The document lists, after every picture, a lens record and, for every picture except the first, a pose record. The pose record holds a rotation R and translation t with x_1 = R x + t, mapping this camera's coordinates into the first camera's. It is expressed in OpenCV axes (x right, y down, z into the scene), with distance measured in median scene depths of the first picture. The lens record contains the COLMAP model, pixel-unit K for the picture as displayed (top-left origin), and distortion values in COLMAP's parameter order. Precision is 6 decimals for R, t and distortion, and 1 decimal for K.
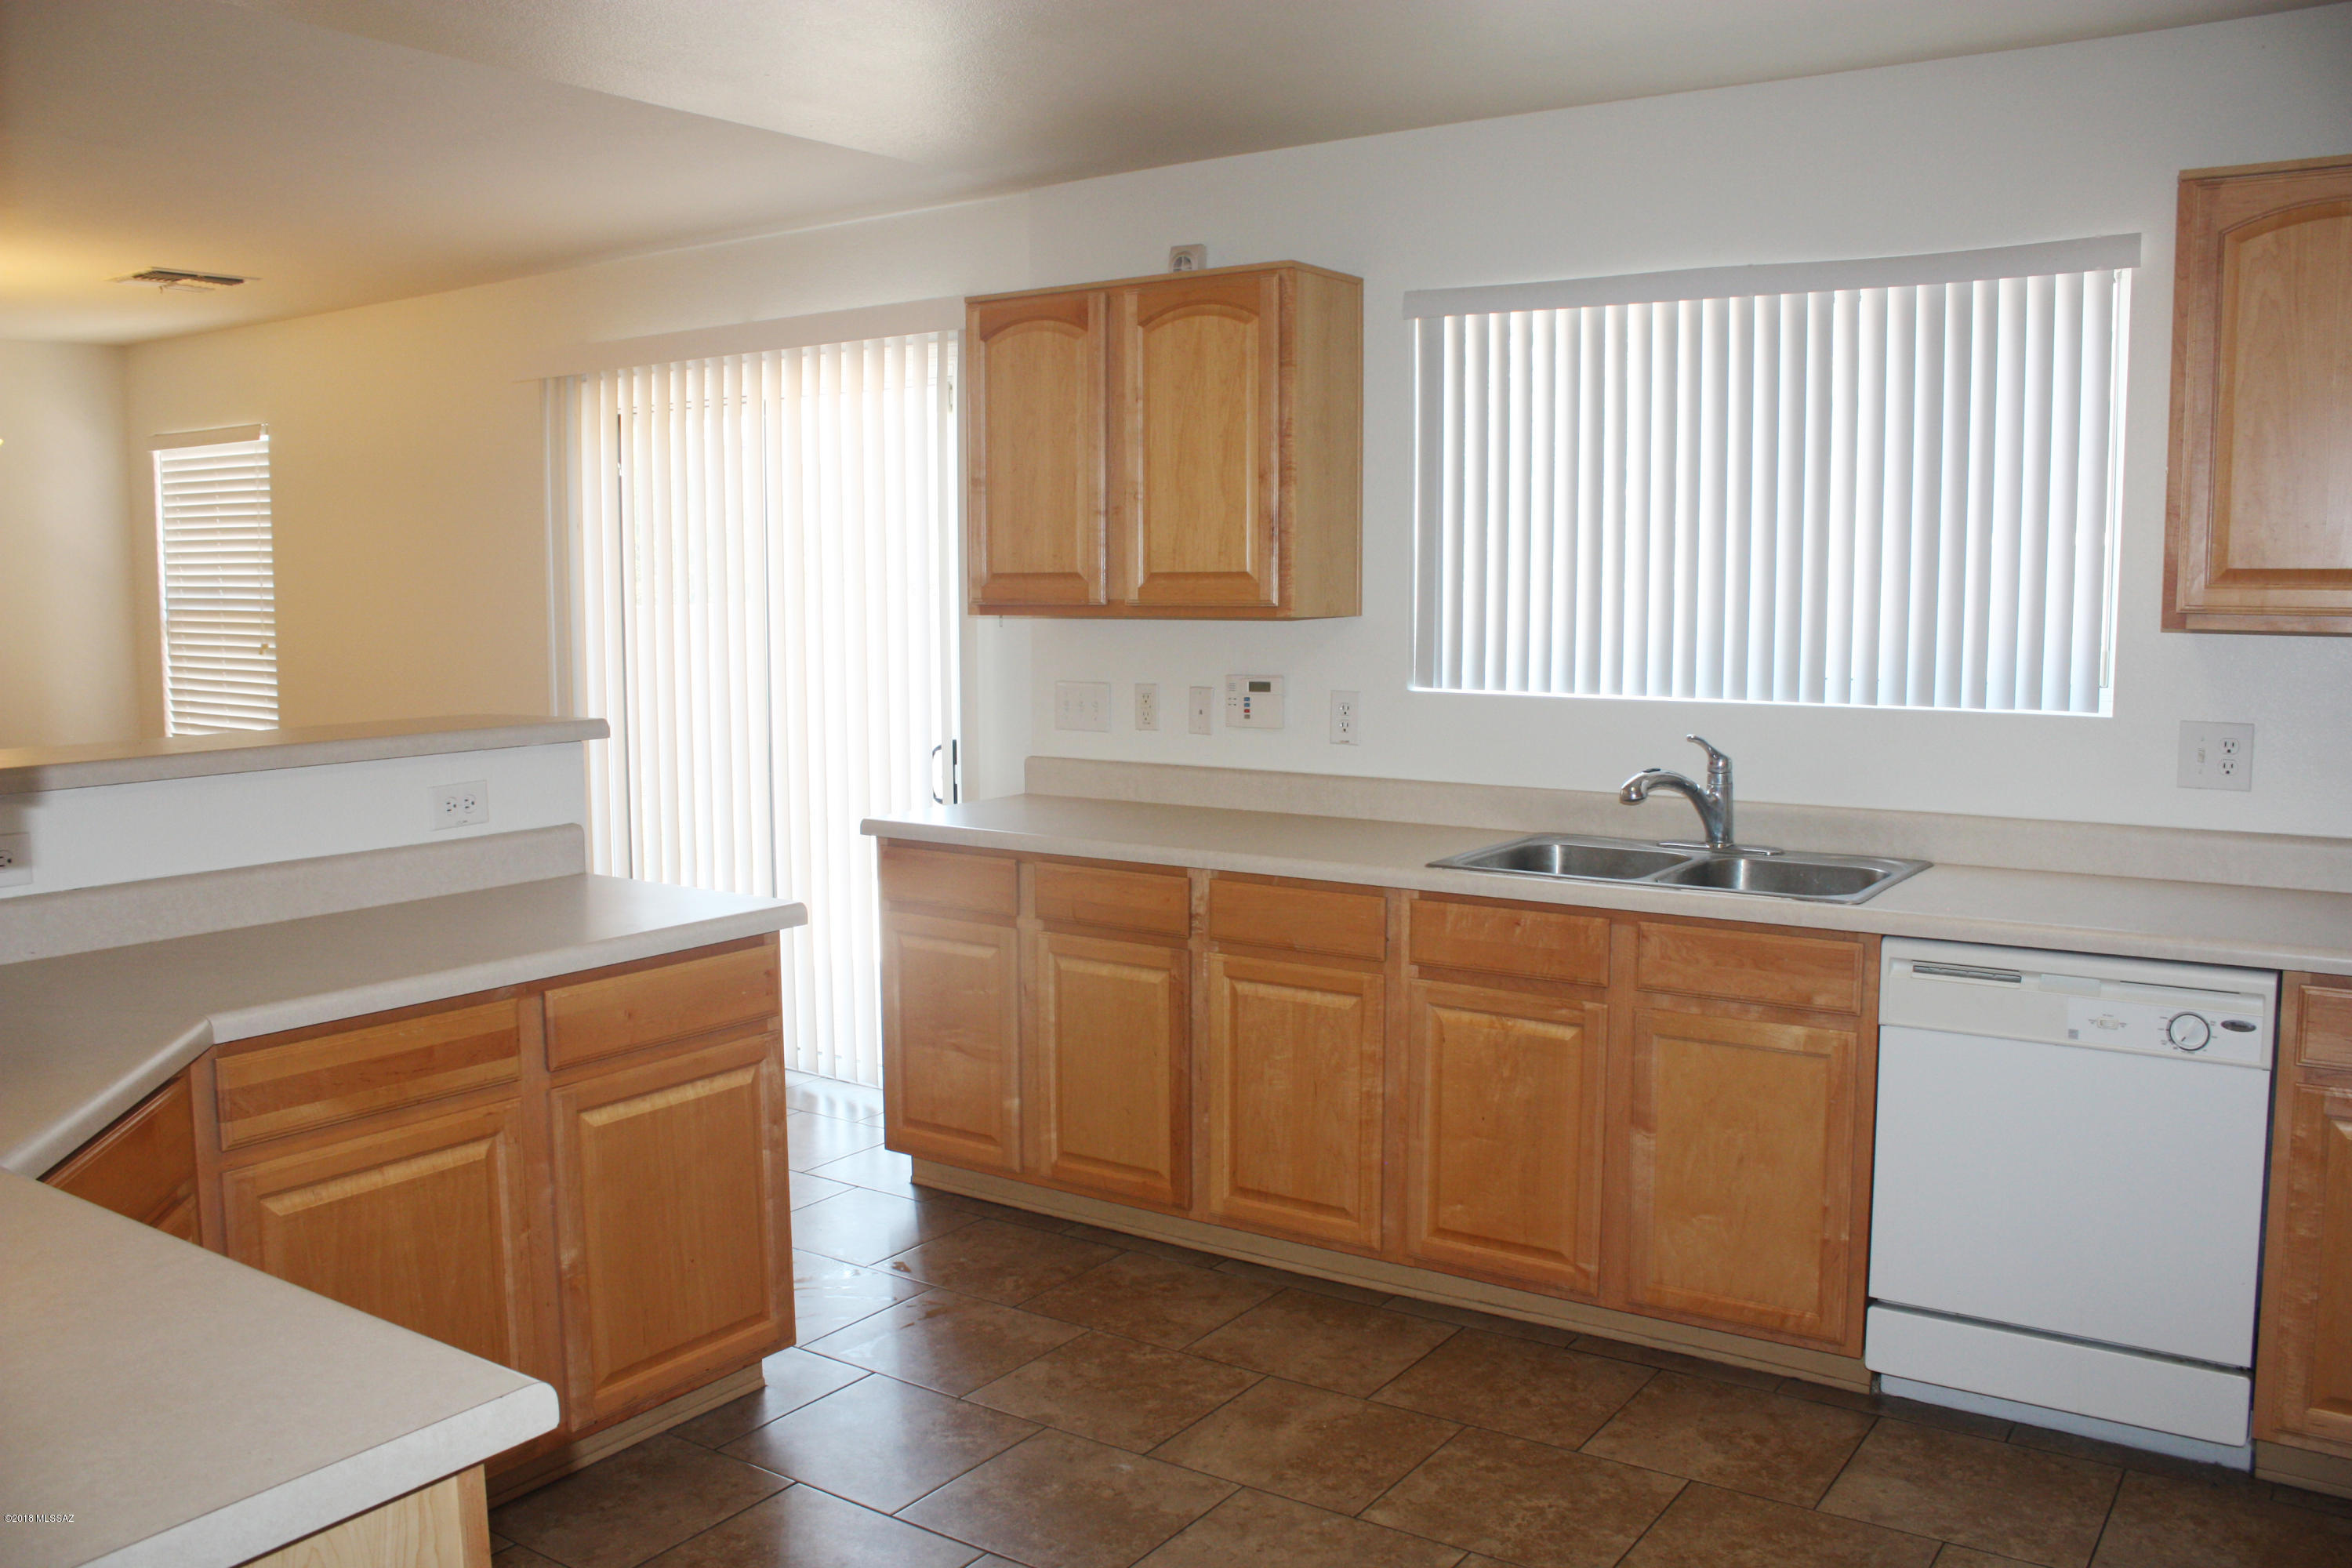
lens RADIAL K [[1960.2, 0, 1174.2], [0, 1960.2, 799.2], [0, 0, 1]] dist [-0.163163, 0.142485]
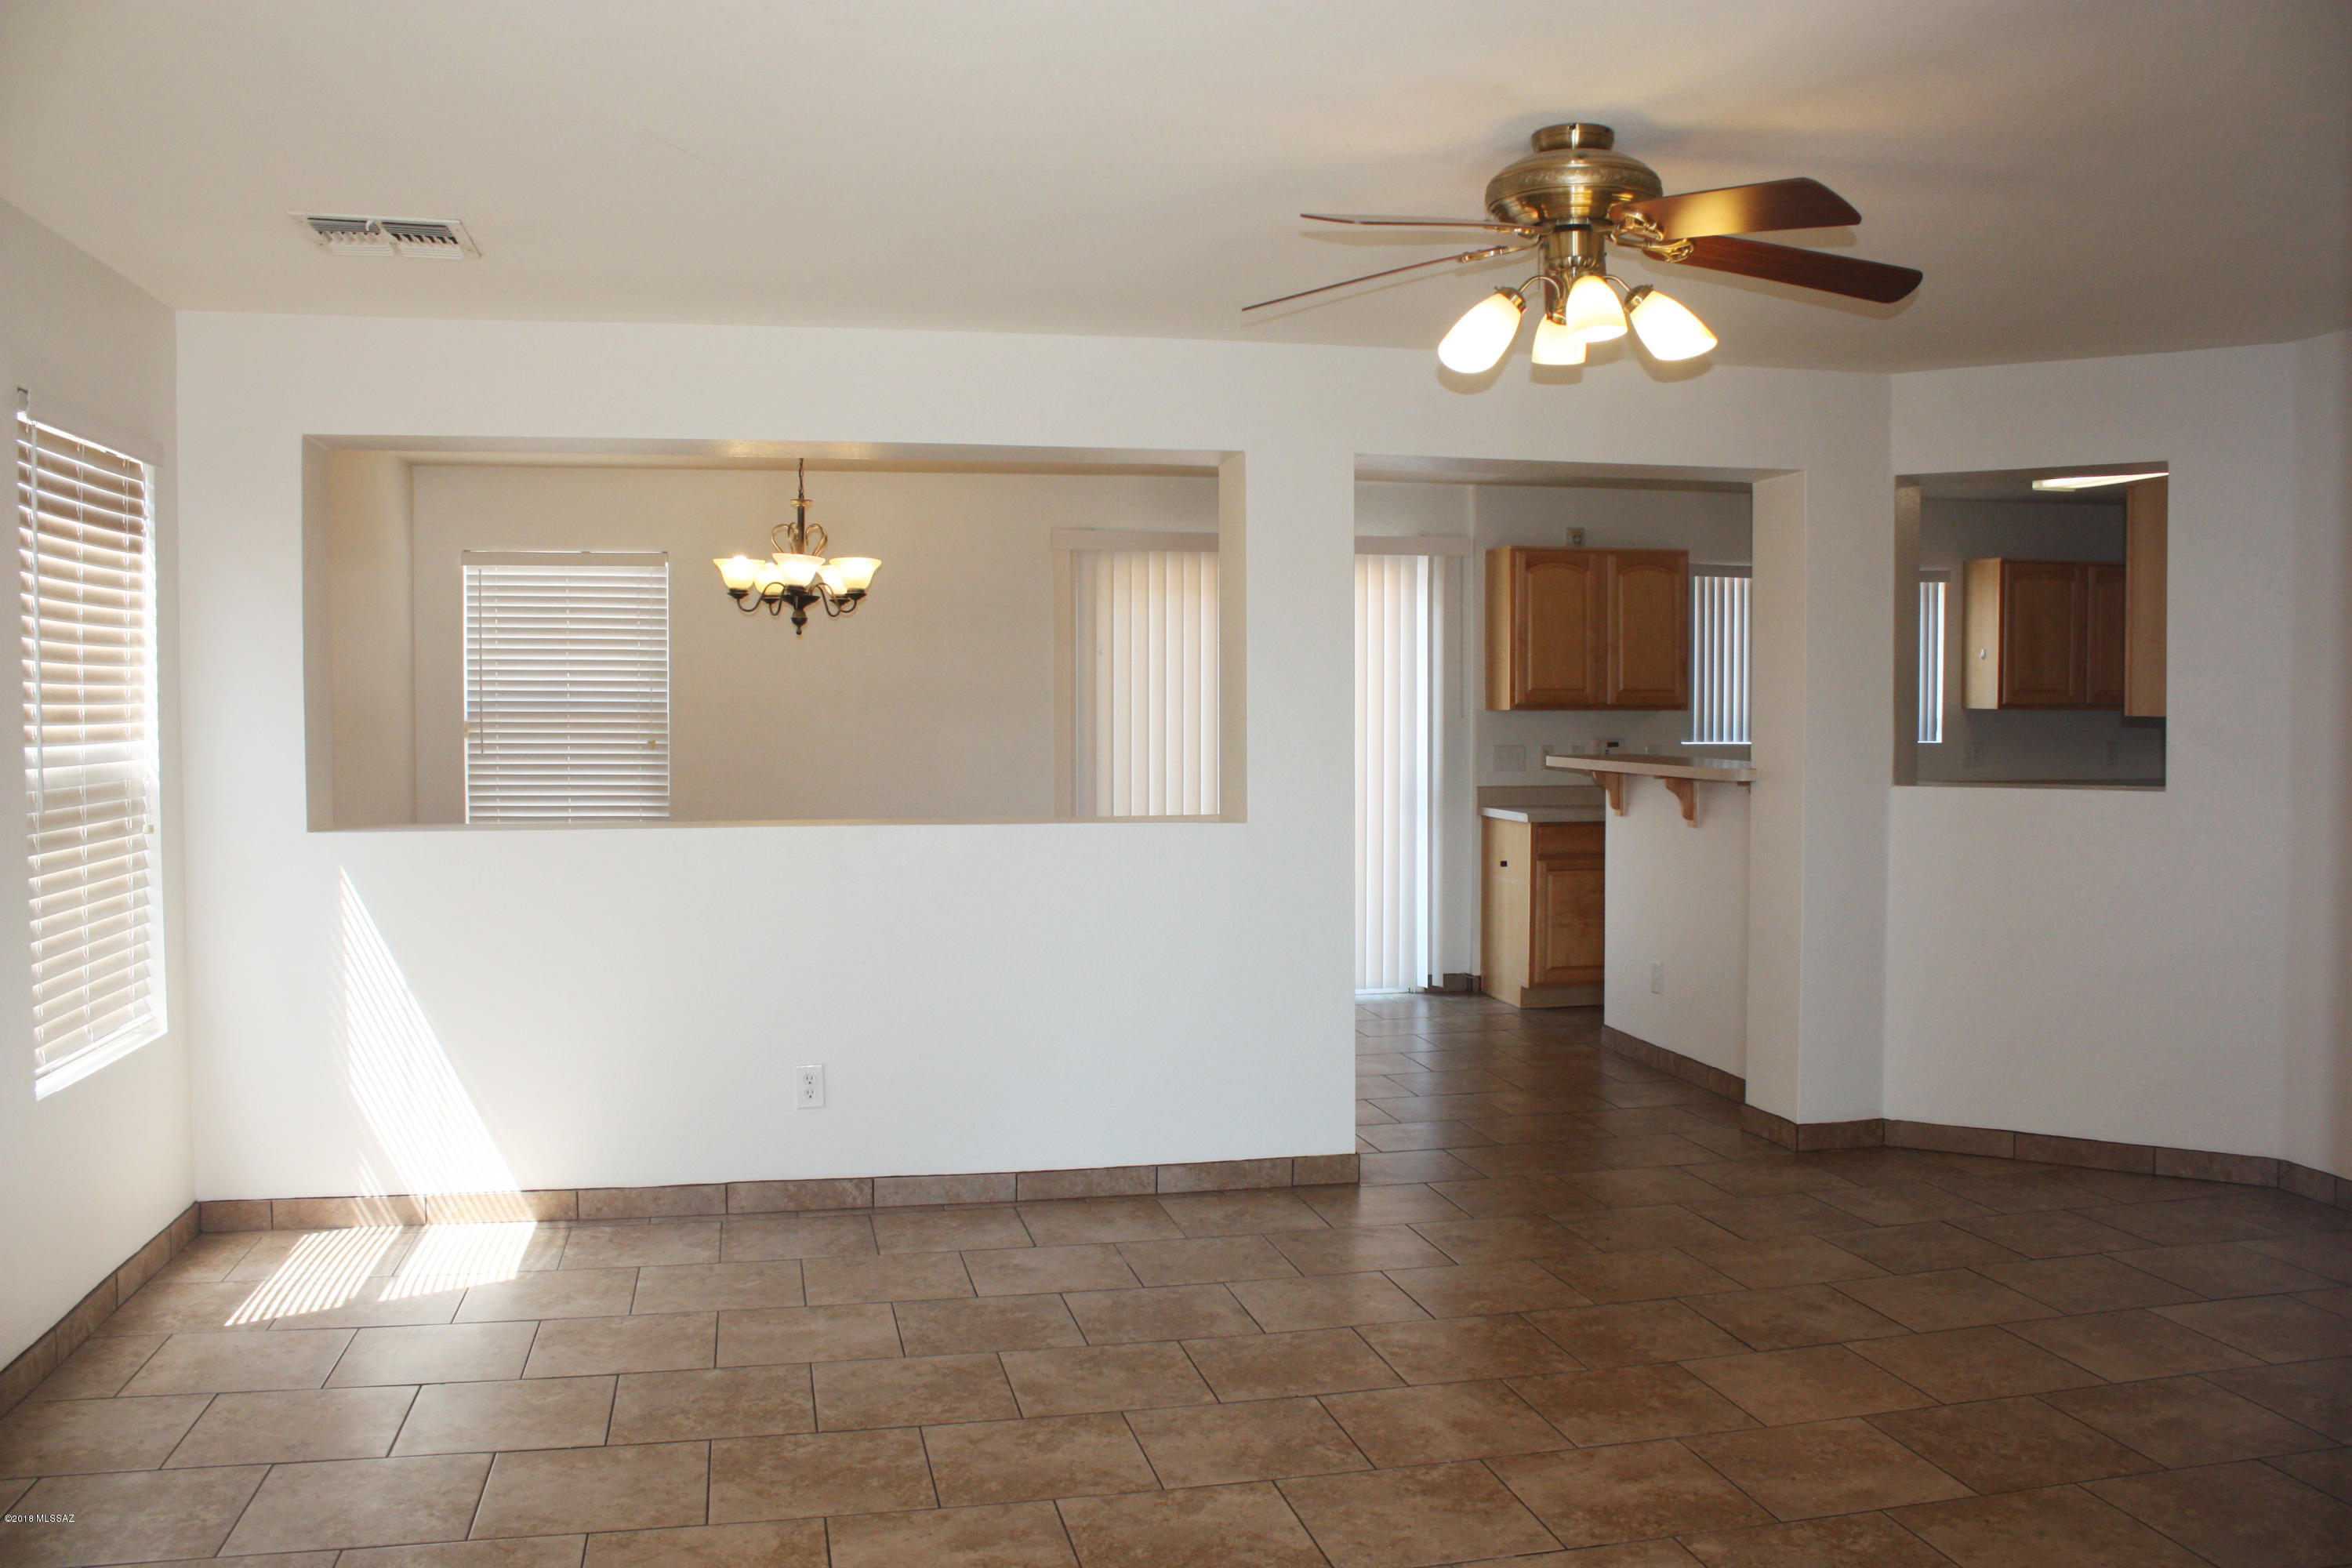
lens RADIAL K [[1960.2, 0, 1160.4], [0, 1960.2, 783.5], [0, 0, 1]] dist [-0.163163, 0.142485]
pose [[0.675015, -0.028735, 0.737244, -2.348368], [0.081269, 0.996057, -0.035587, 0.022667], [-0.733314, 0.083937, 0.674689, -0.038232]]
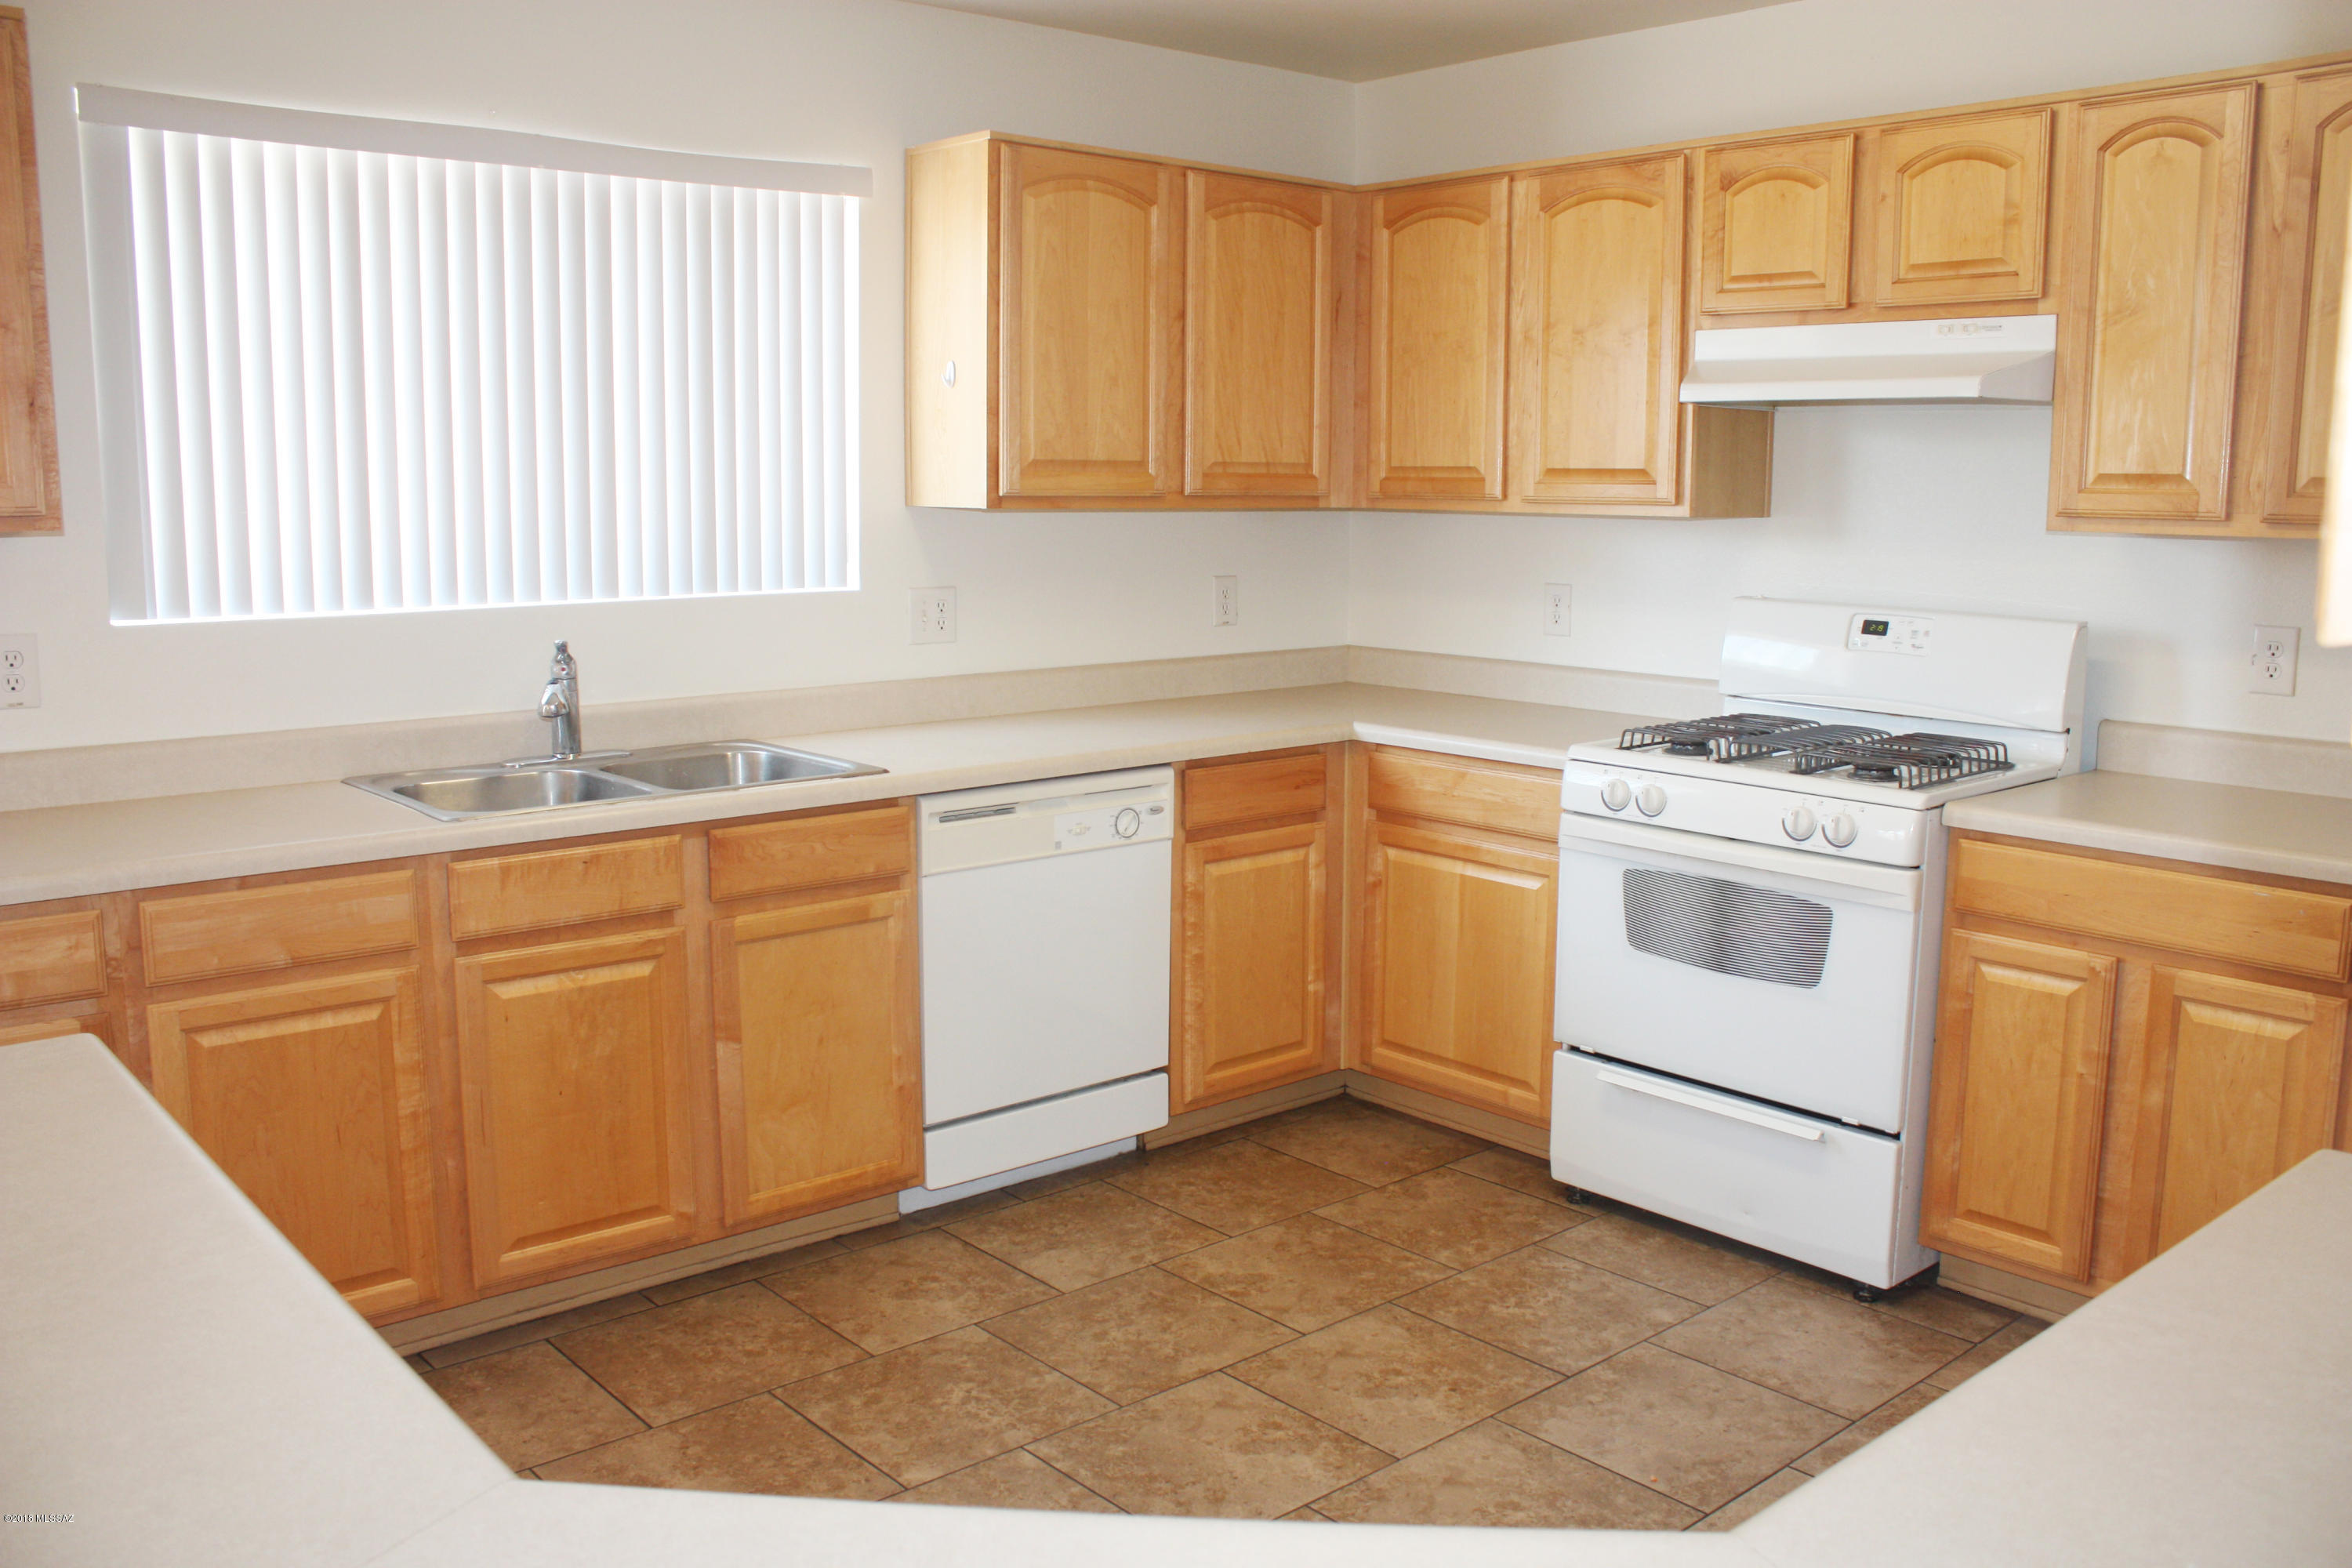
lens RADIAL K [[1960.2, 0, 1196.1], [0, 1960.2, 788.8], [0, 0, 1]] dist [-0.163163, 0.142485]
pose [[0.240738, -0.147923, 0.959252, -0.609079], [0.101400, 0.986743, 0.126715, -0.053474], [-0.965279, 0.066763, 0.252546, 0.523038]]
